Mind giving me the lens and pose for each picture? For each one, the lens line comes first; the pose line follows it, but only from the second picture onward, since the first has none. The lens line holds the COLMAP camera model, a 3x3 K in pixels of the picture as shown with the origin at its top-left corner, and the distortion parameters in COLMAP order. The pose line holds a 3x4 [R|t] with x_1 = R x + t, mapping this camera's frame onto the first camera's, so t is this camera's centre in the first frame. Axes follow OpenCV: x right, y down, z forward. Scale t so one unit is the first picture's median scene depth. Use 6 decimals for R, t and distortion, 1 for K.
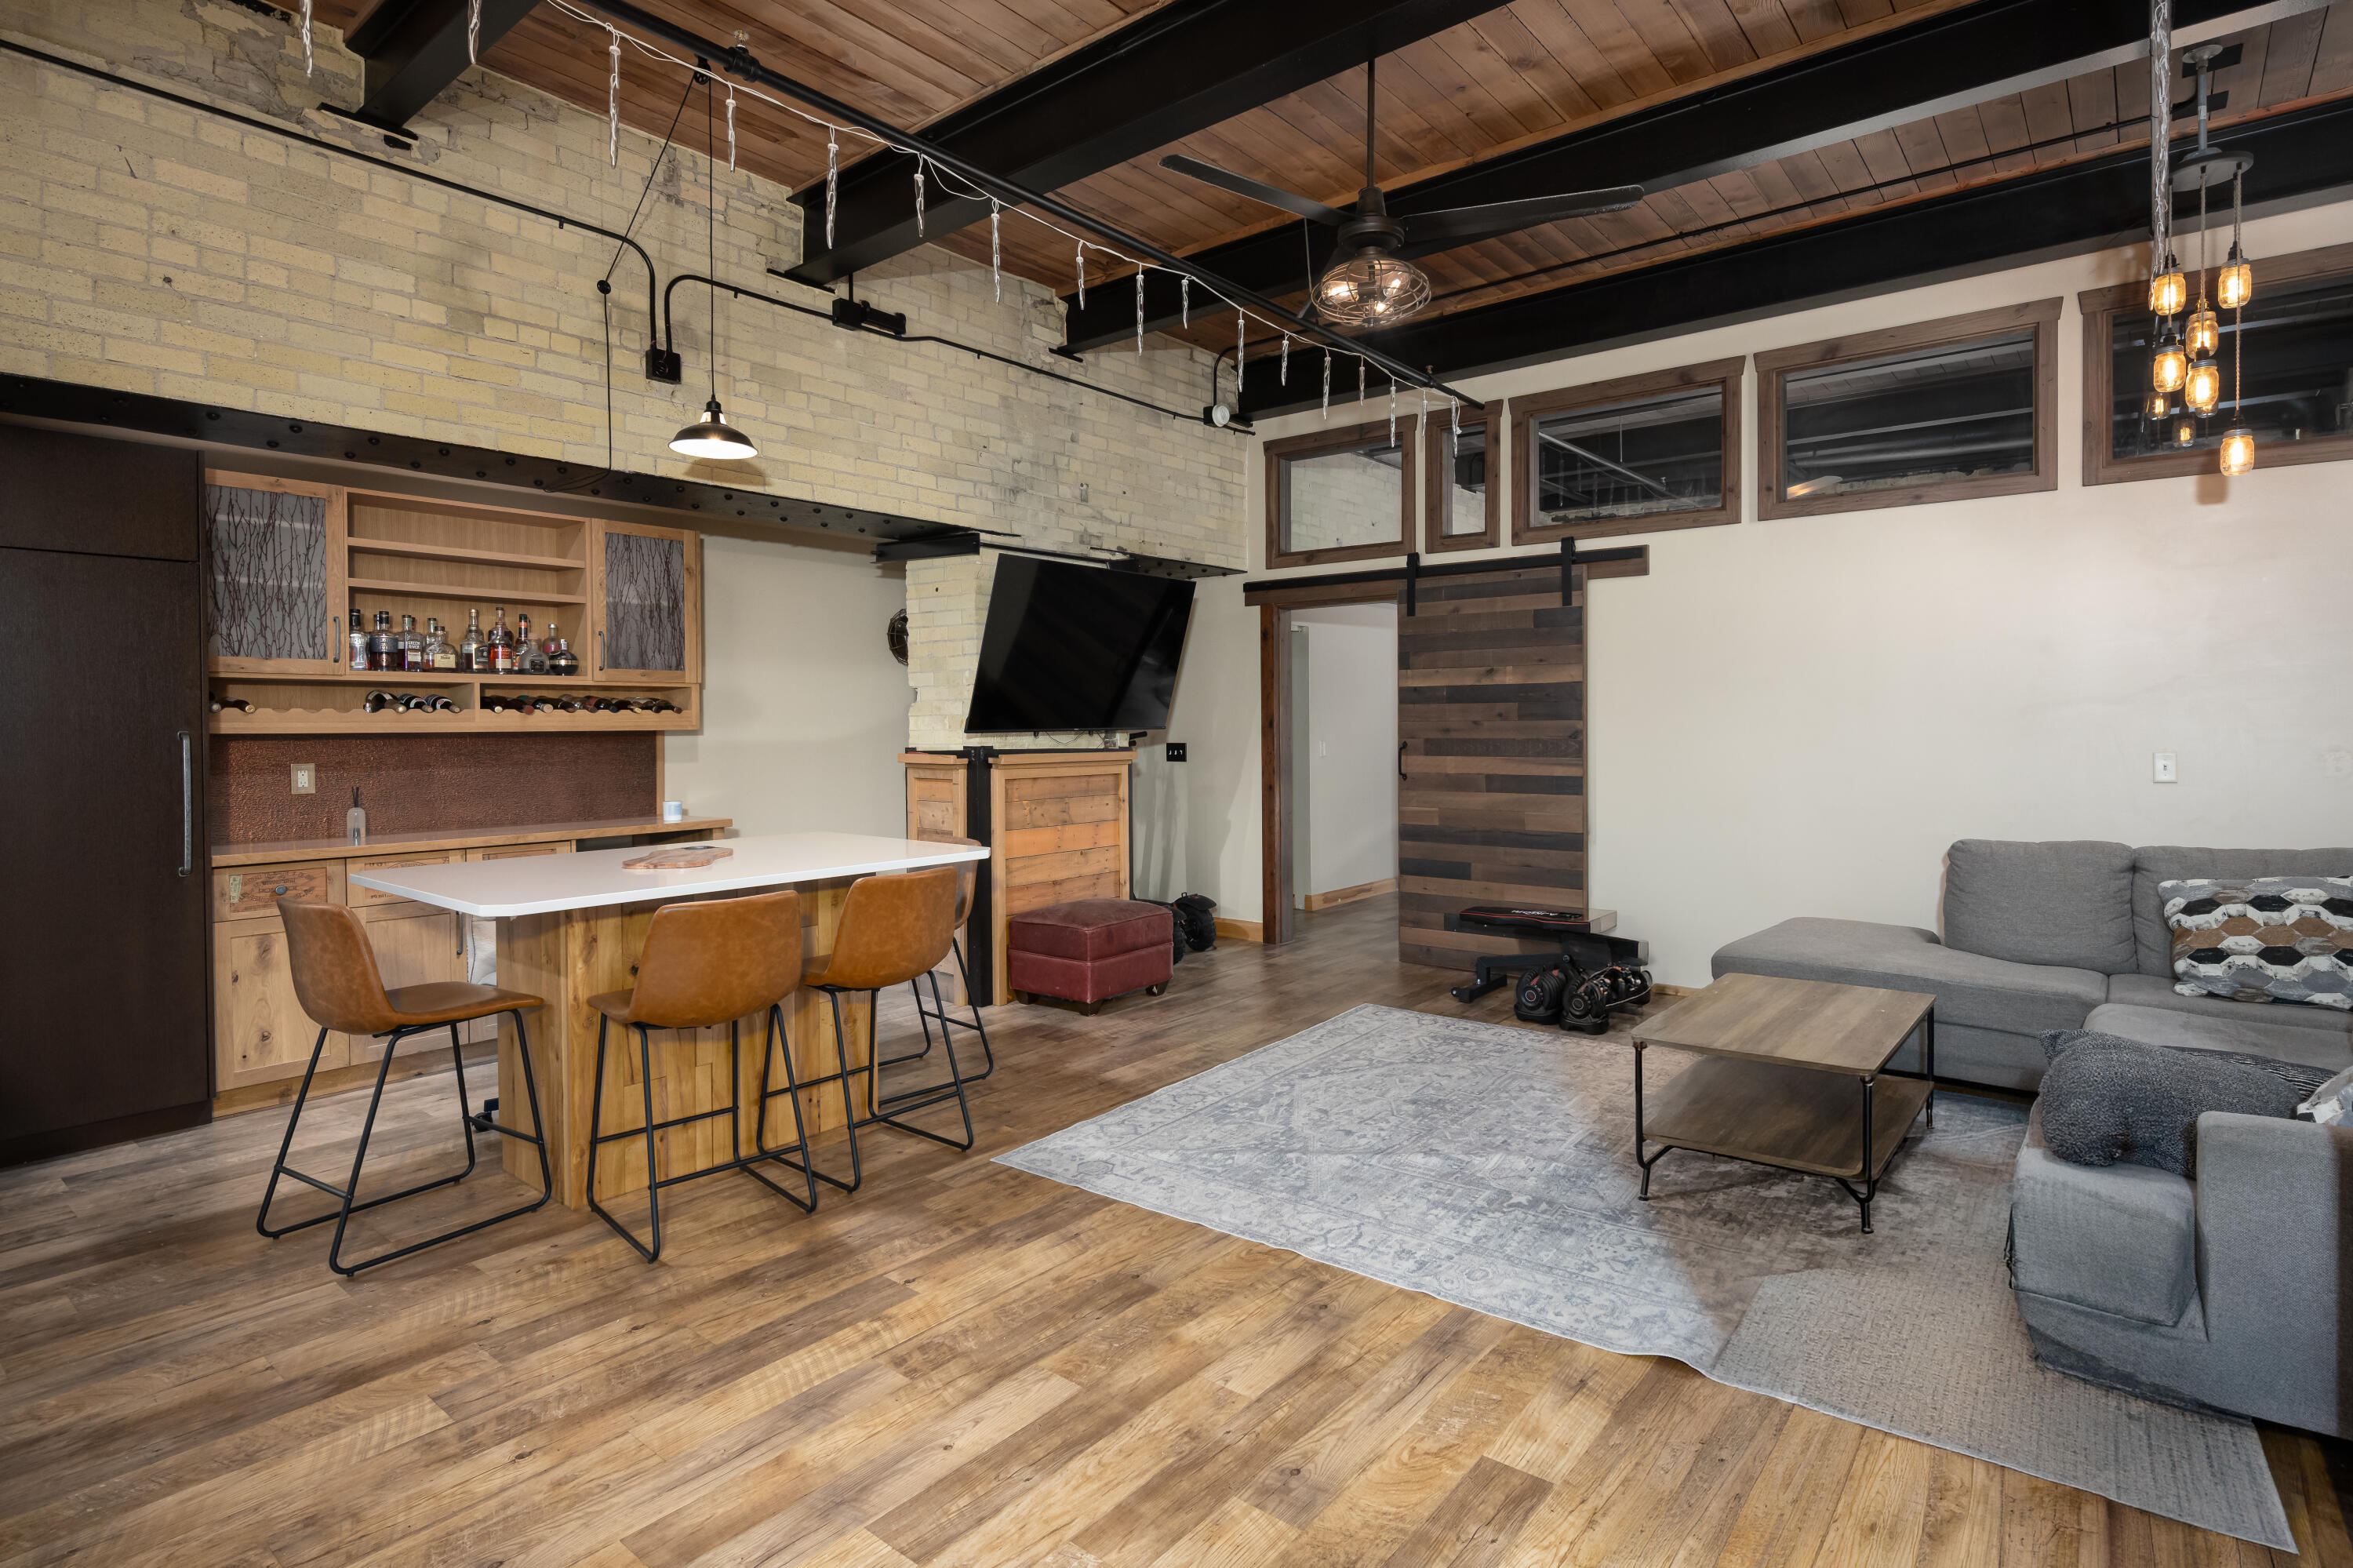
lens RADIAL K [[1217.3, 0, 1154.8], [0, 1217.3, 740.1], [0, 0, 1]] dist [-0.004012, -0.002388]
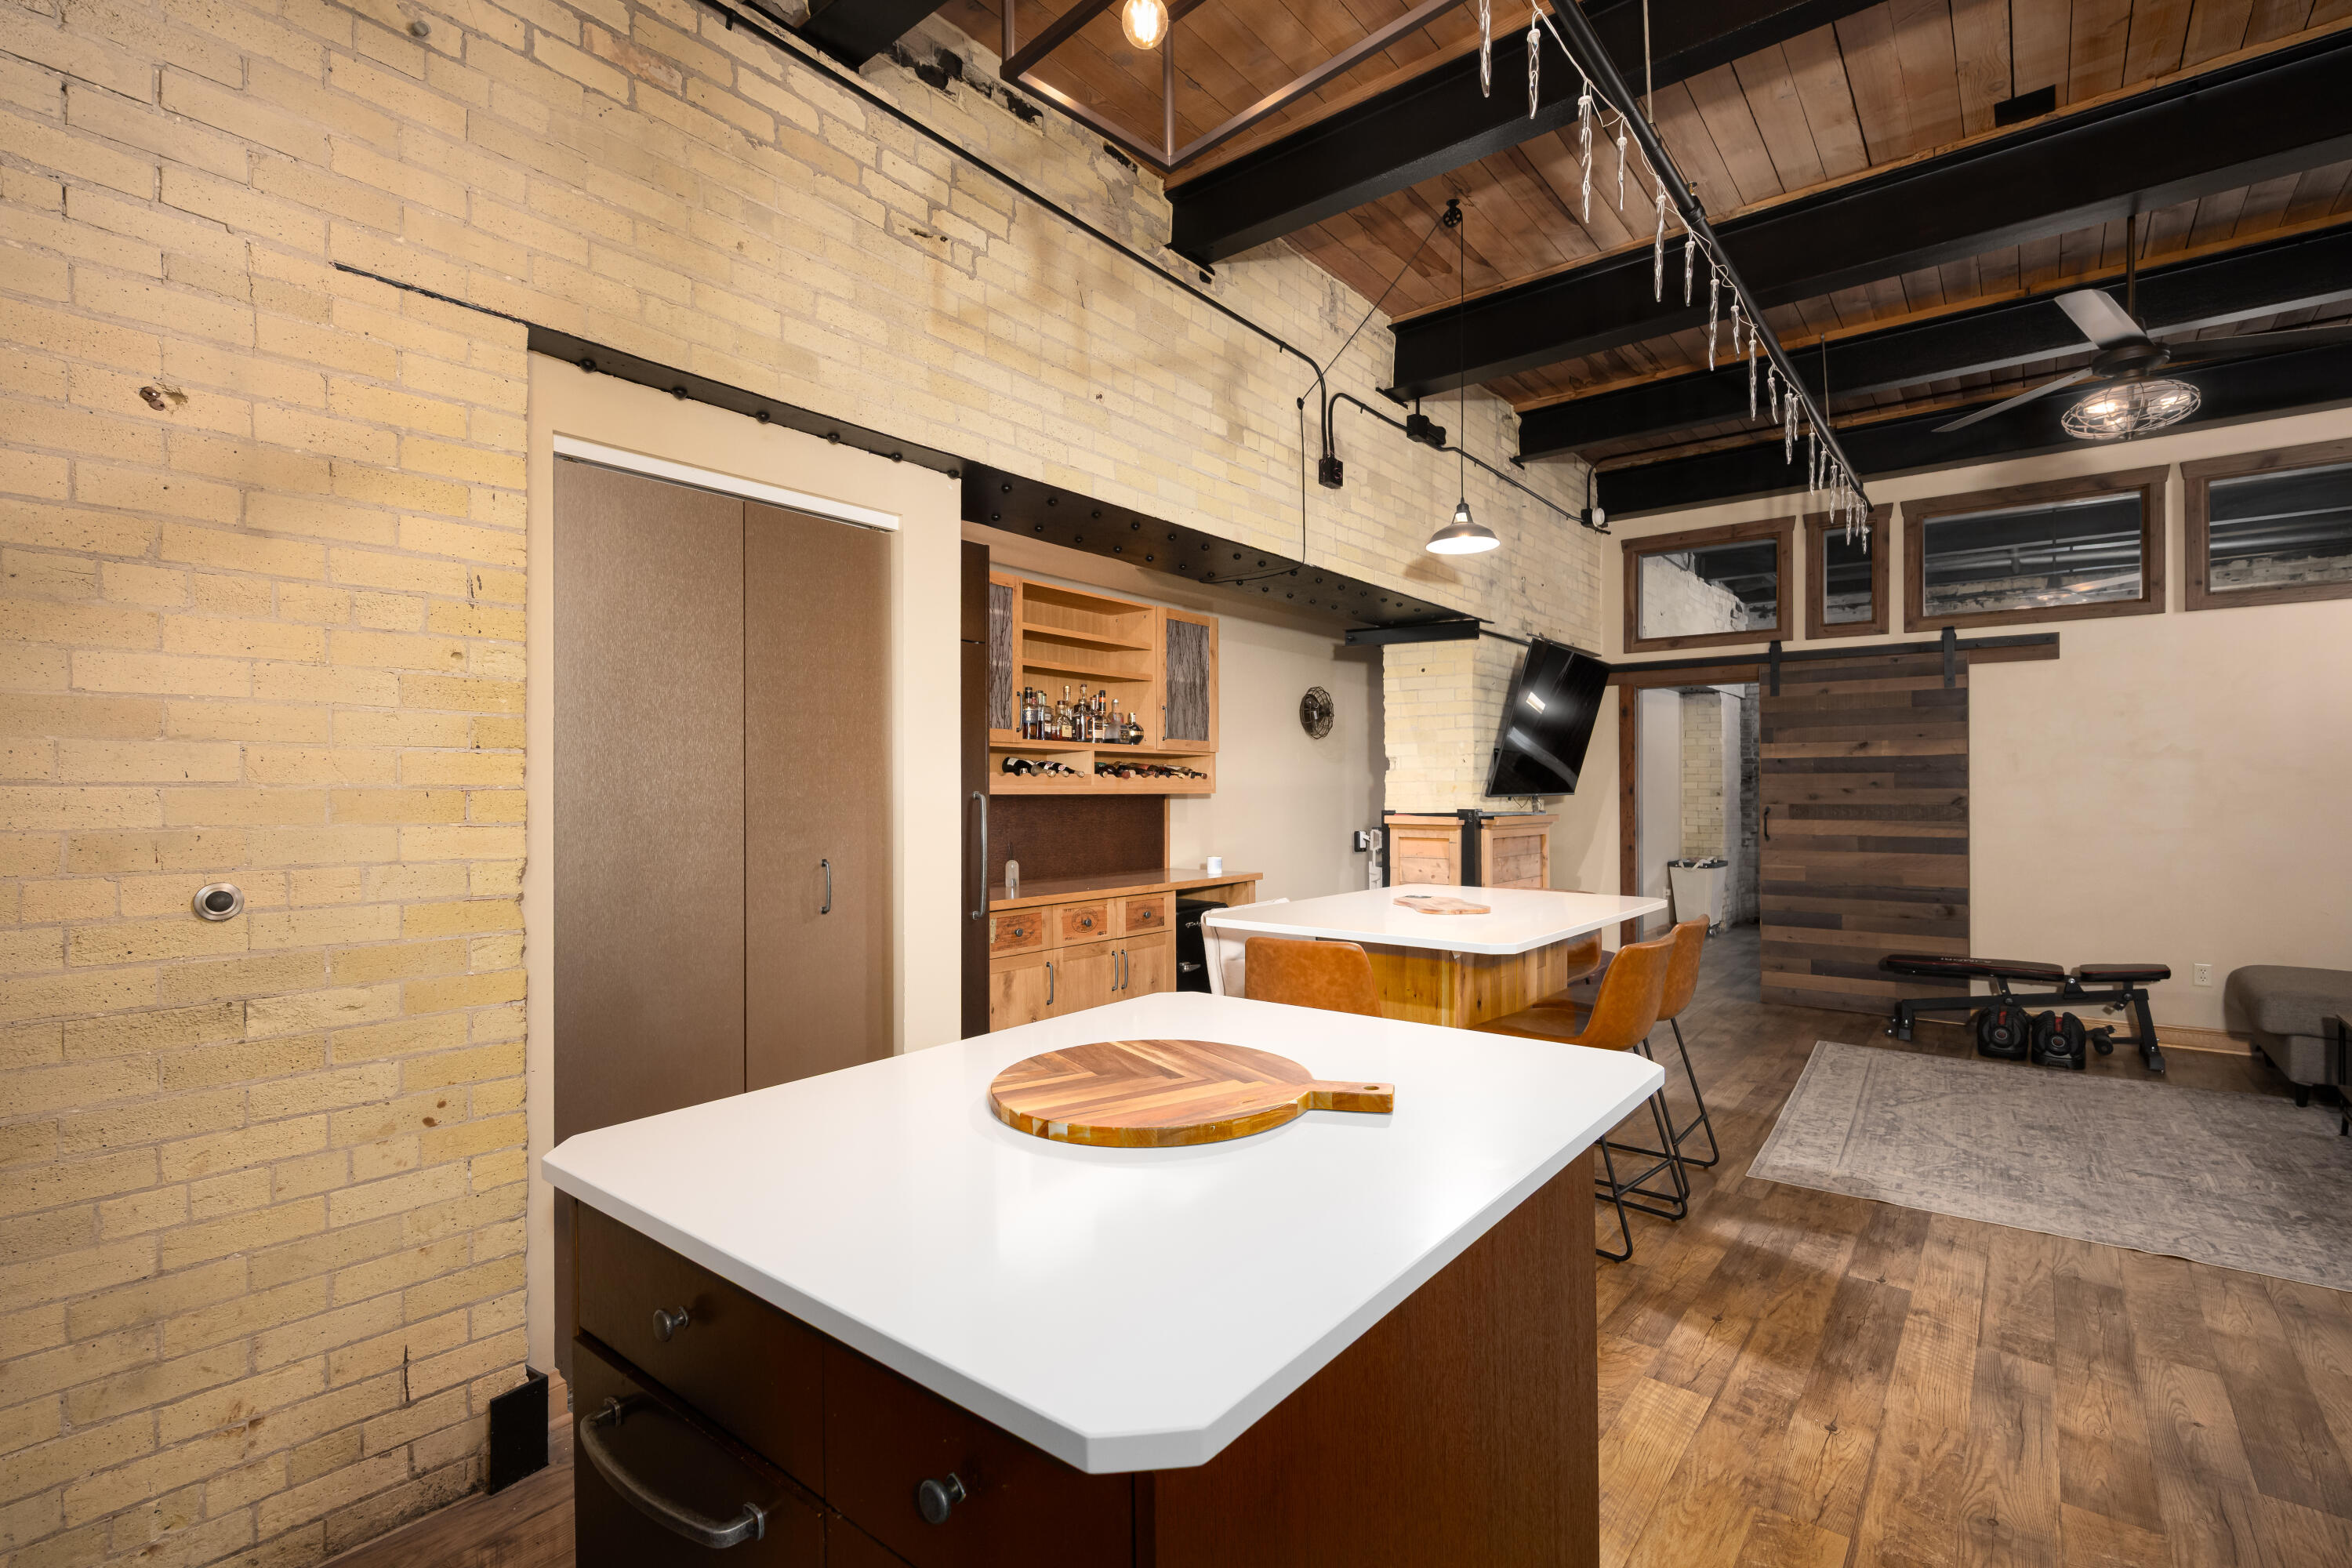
lens RADIAL K [[1093.8, 0, 1117.6], [0, 1093.8, 788.5], [0, 0, 1]] dist [-0.002458, 0.001087]
pose [[0.999927, 0.004319, -0.011255, -0.590590], [-0.004506, 0.999852, -0.016609, 0.005415], [0.011182, 0.016658, 0.999799, -0.019892]]
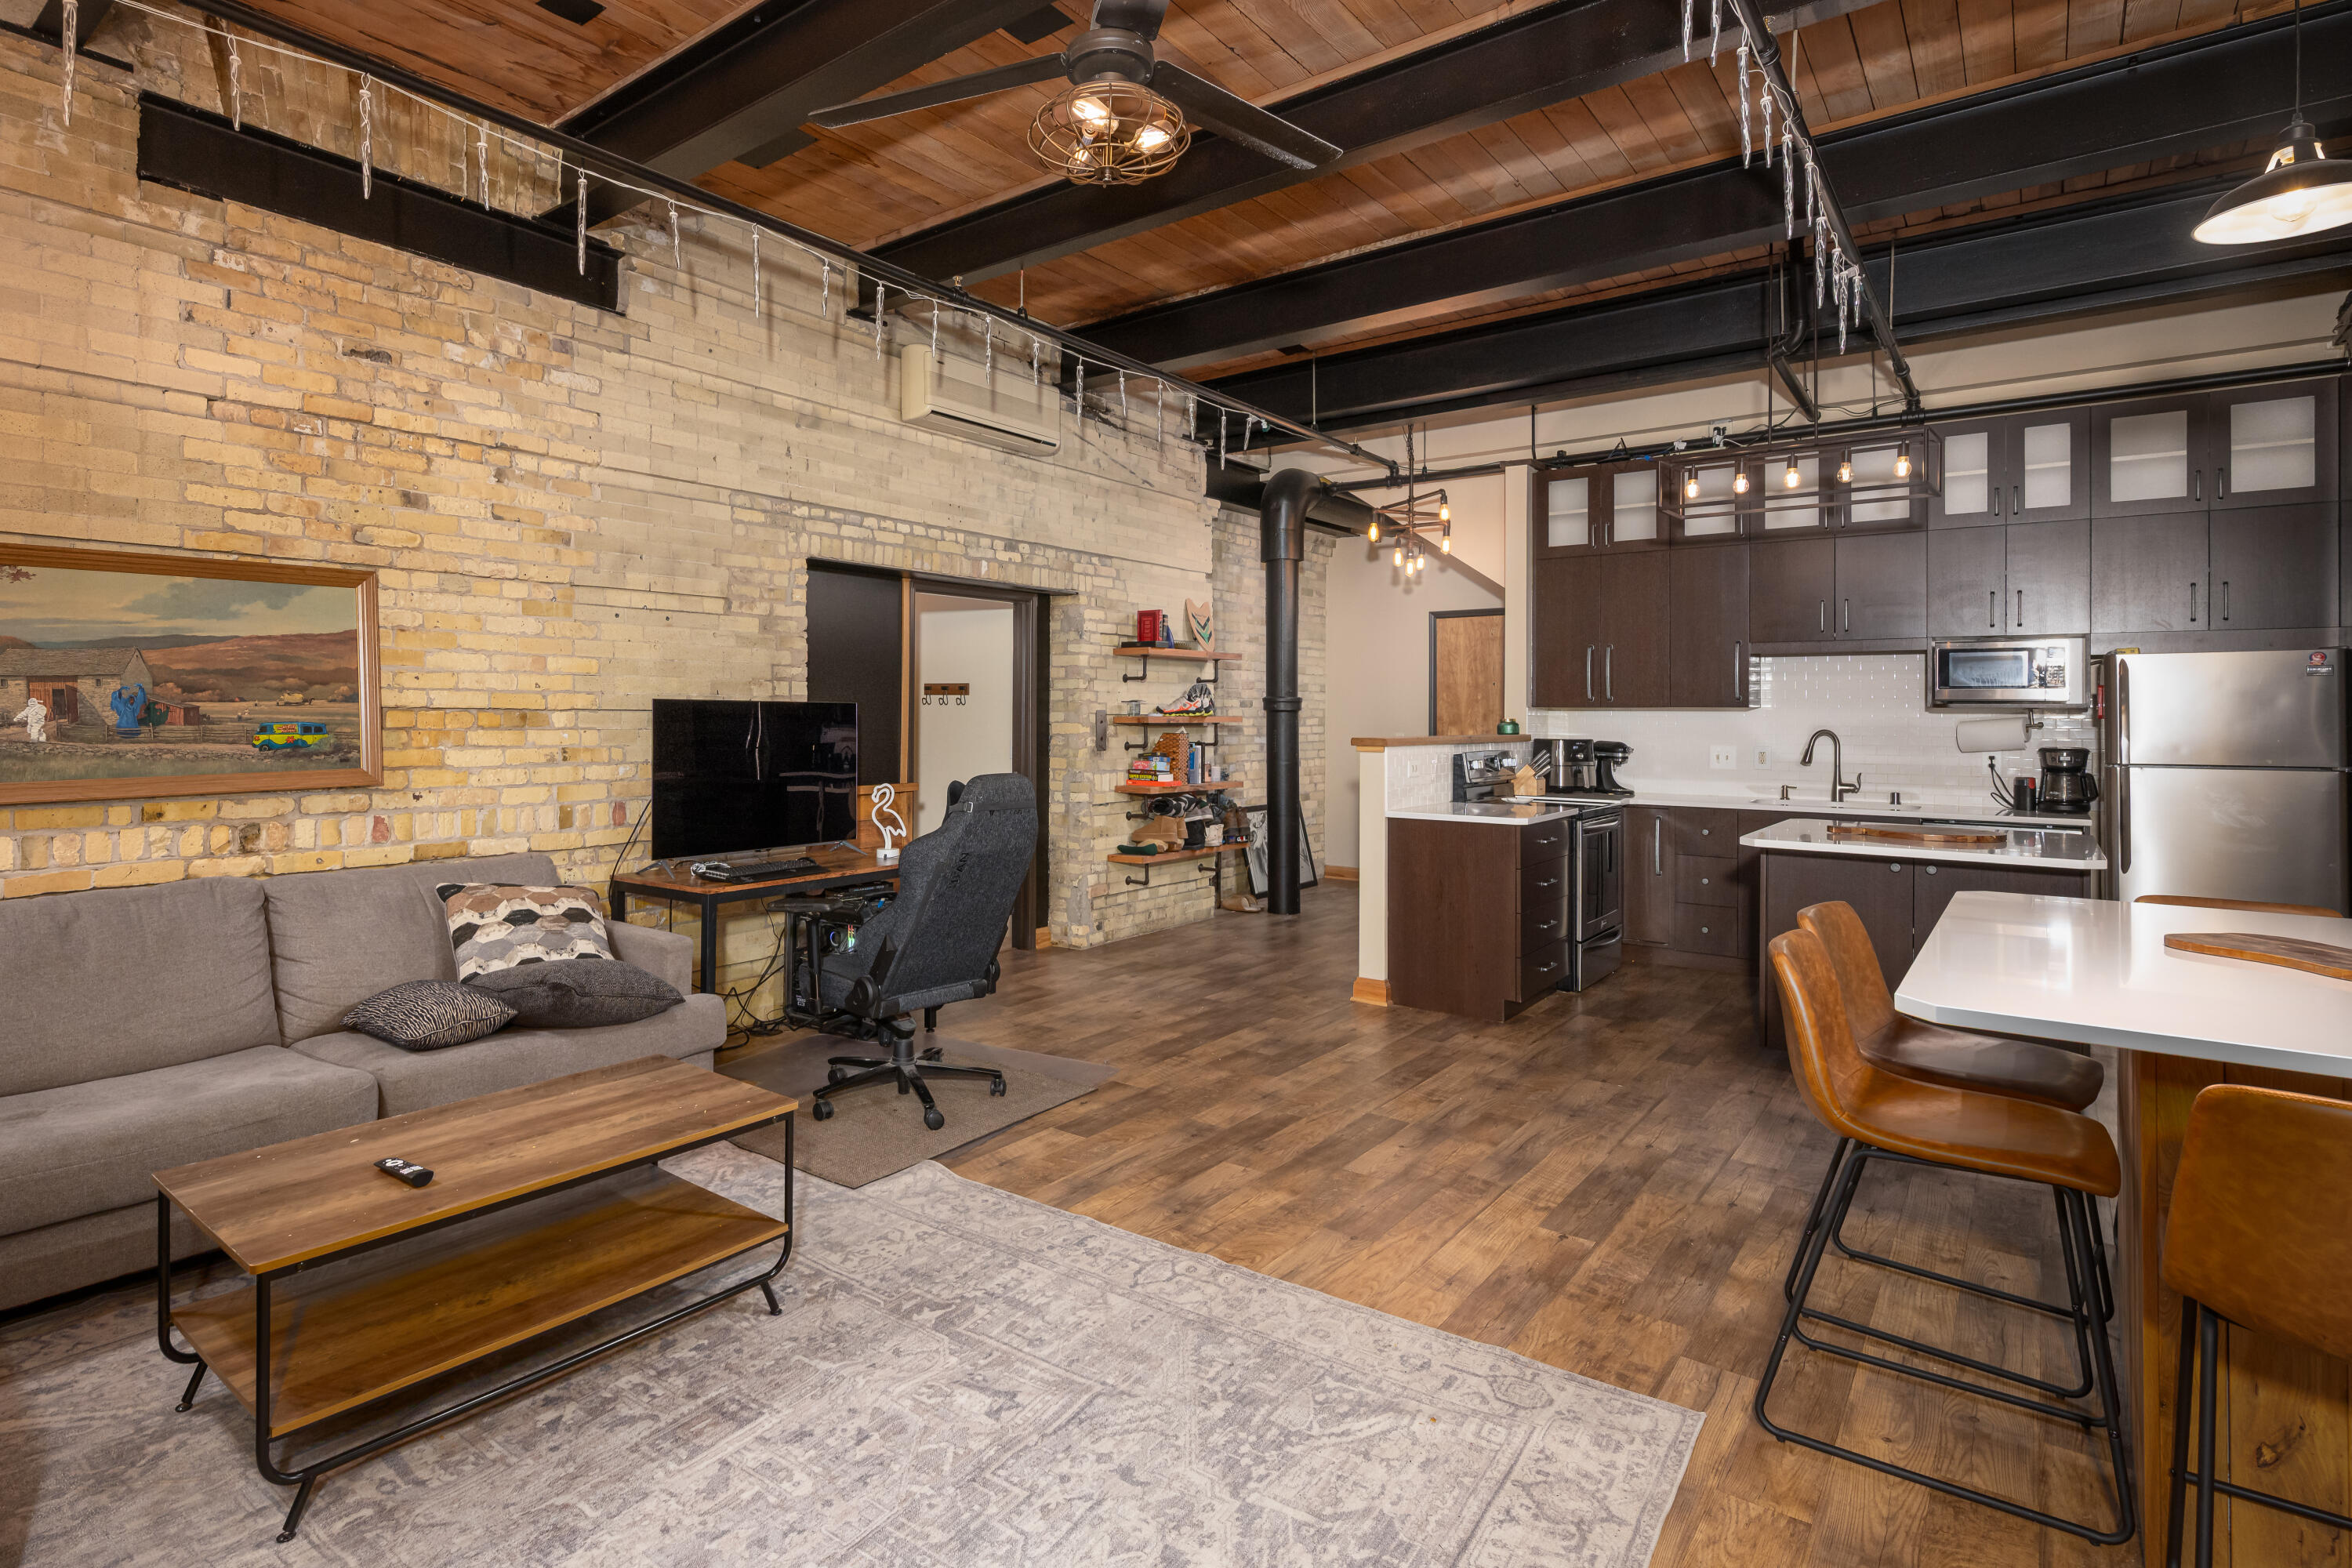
lens RADIAL K [[1217.4, 0, 987.1], [0, 1217.4, 703.7], [0, 0, 1]] dist [-0.005212, -0.000698]
pose [[-0.999705, 0.002825, 0.024136, 0.183353], [0.002915, 0.999989, 0.003703, -0.020622], [-0.024125, 0.003773, -0.999702, 1.364501]]
